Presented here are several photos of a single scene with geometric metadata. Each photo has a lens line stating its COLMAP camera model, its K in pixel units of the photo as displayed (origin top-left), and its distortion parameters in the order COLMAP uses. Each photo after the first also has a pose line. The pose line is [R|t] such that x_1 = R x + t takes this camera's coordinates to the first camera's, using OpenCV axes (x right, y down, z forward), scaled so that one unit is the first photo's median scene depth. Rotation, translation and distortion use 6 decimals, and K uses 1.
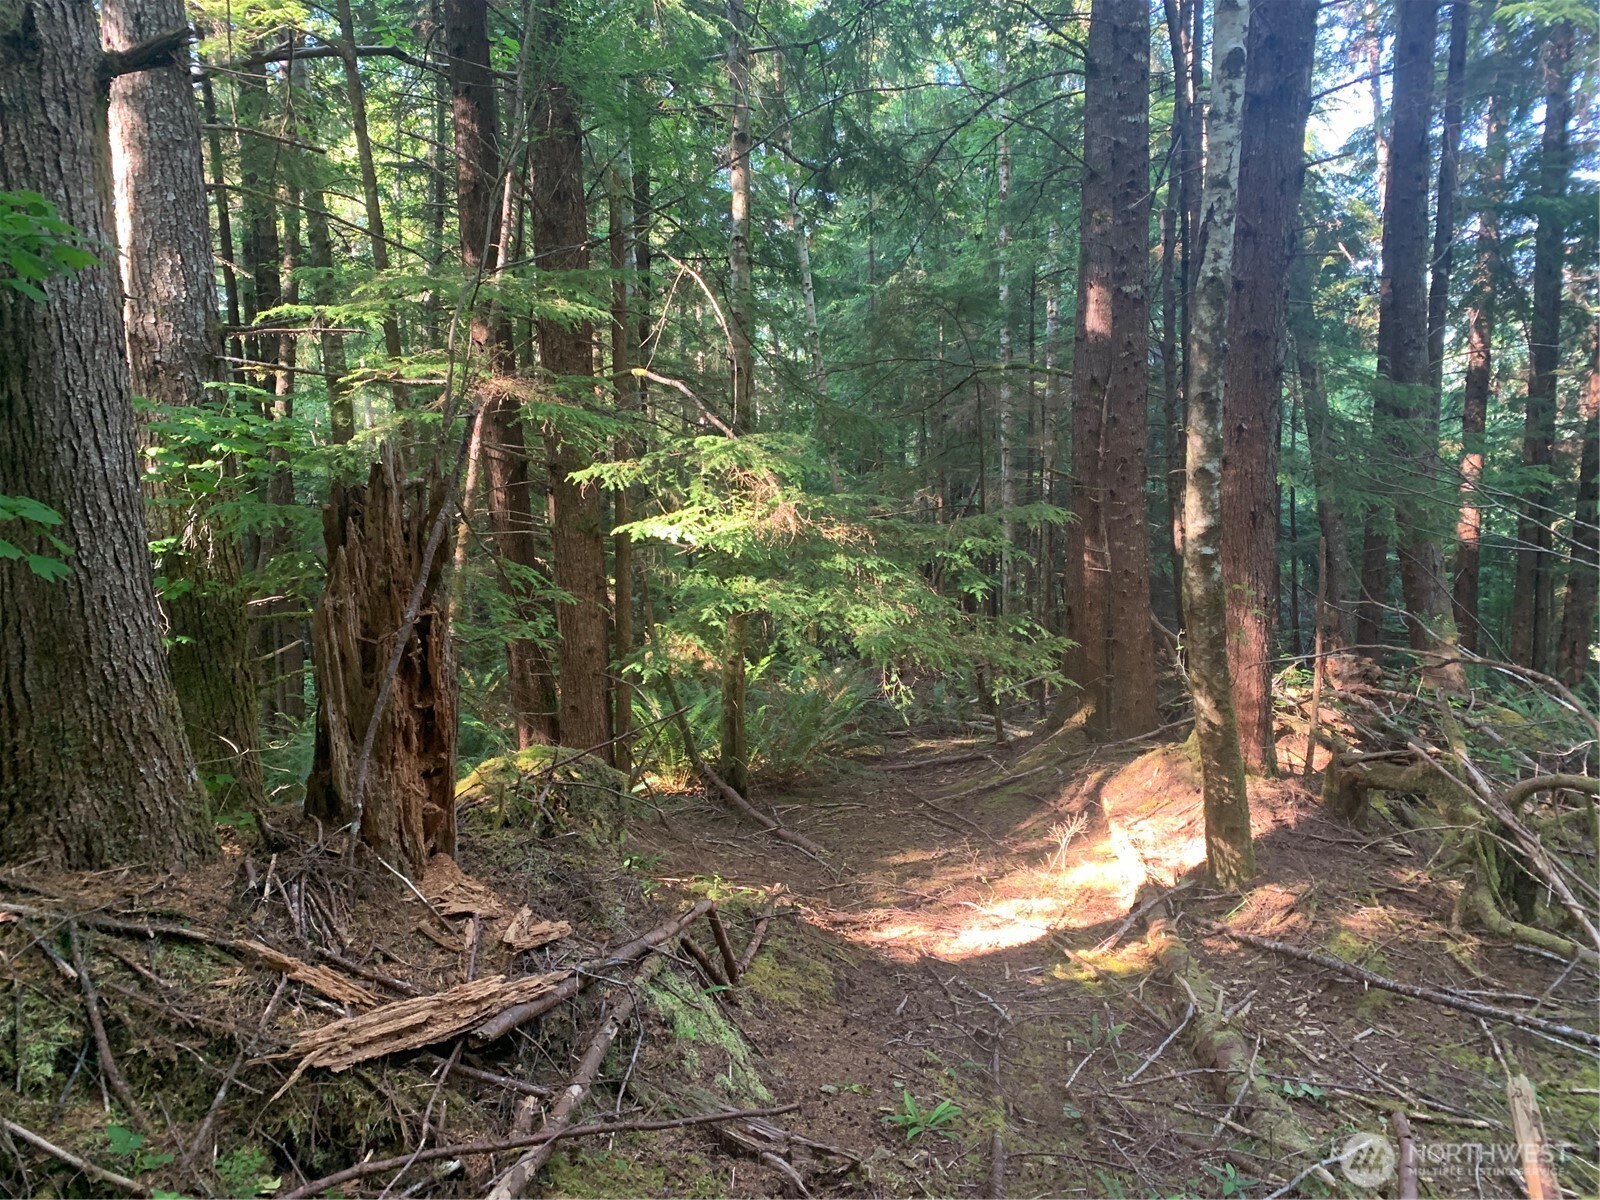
lens RADIAL K [[1206.1, 0, 800.3], [0, 1206.1, 601.2], [0, 0, 1]] dist [0.000862, 0.000786]
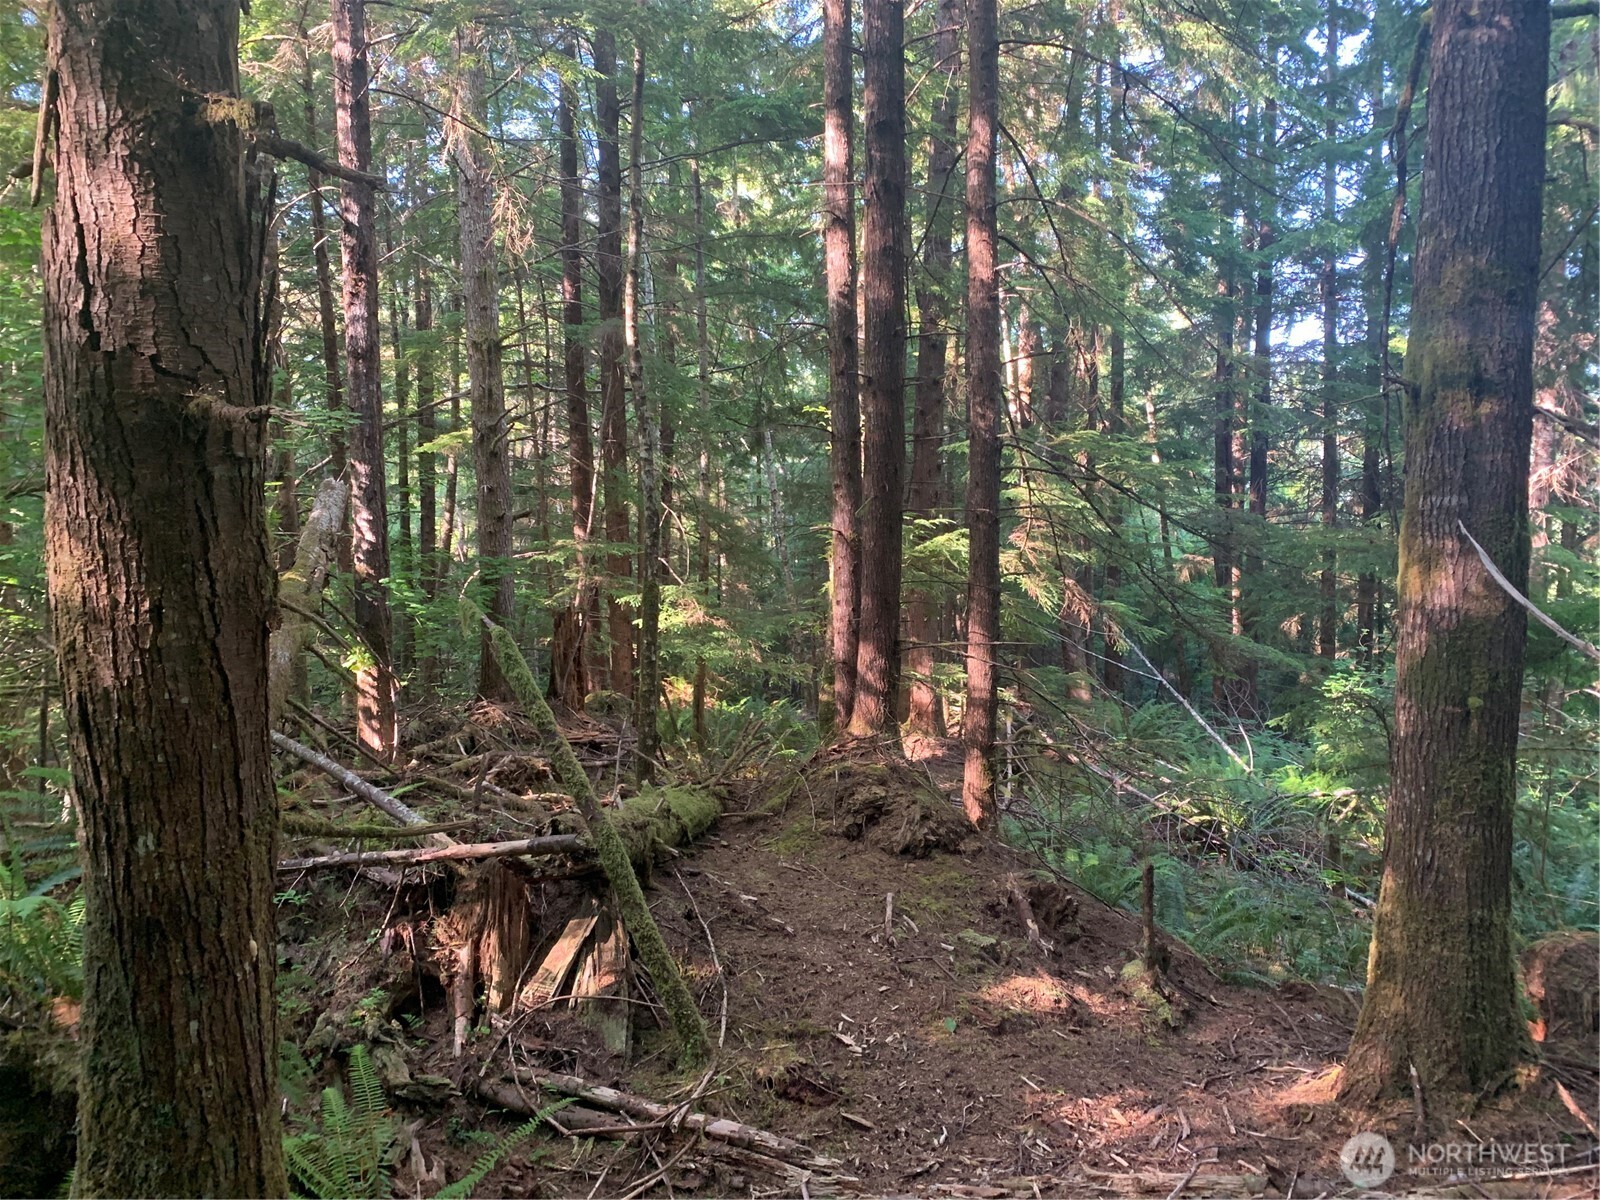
lens RADIAL K [[1206.1, 0, 800.1], [0, 1206.1, 600.8], [0, 0, 1]] dist [0.000862, 0.000786]
pose [[0.999397, 0.007799, -0.033834, 0.290622], [-0.009936, 0.997935, -0.063462, 0.057046], [0.033269, 0.063760, 0.997411, -1.565925]]
